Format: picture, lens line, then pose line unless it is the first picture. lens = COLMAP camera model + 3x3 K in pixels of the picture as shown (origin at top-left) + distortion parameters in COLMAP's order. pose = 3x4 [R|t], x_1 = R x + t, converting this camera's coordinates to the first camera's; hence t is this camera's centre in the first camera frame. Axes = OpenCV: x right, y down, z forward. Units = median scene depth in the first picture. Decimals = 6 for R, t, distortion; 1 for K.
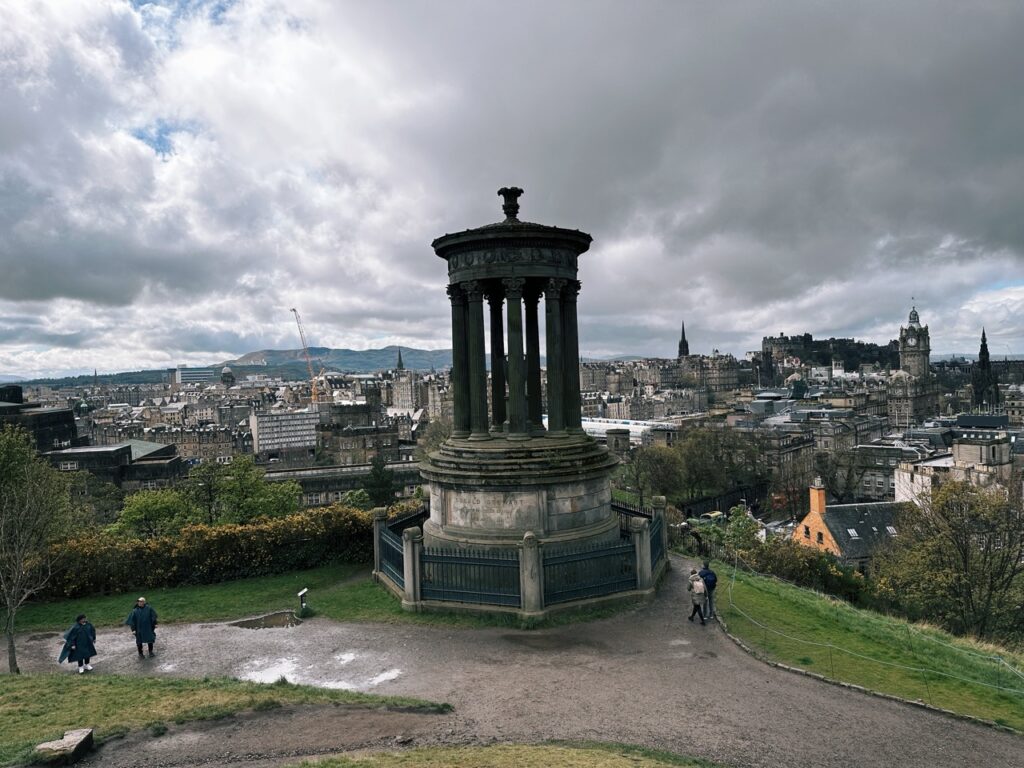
lens RADIAL K [[702.4, 0, 510.3], [0, 702.4, 392.8], [0, 0, 1]] dist [0.119214, -0.162773]
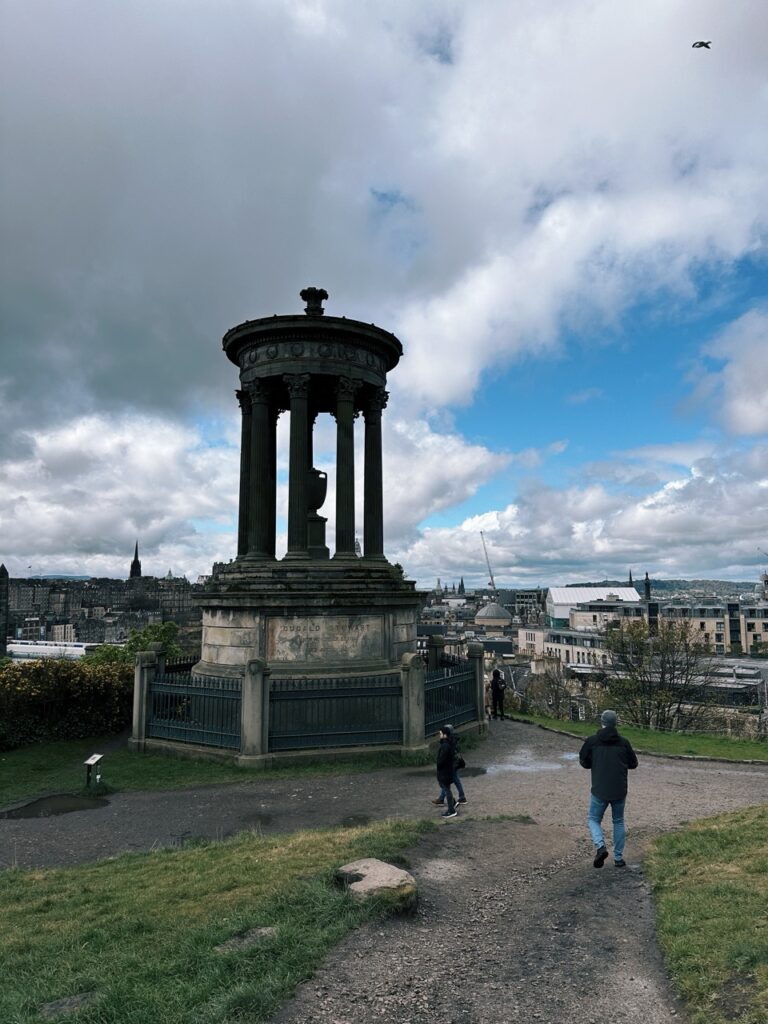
lens RADIAL K [[702.4, 0, 385.9], [0, 702.4, 516.9], [0, 0, 1]] dist [0.119214, -0.162773]
pose [[0.836785, 0.088354, 0.540355, -0.435734], [-0.012561, 0.989732, -0.142382, 0.141540], [-0.547387, 0.112356, 0.829303, 0.252611]]
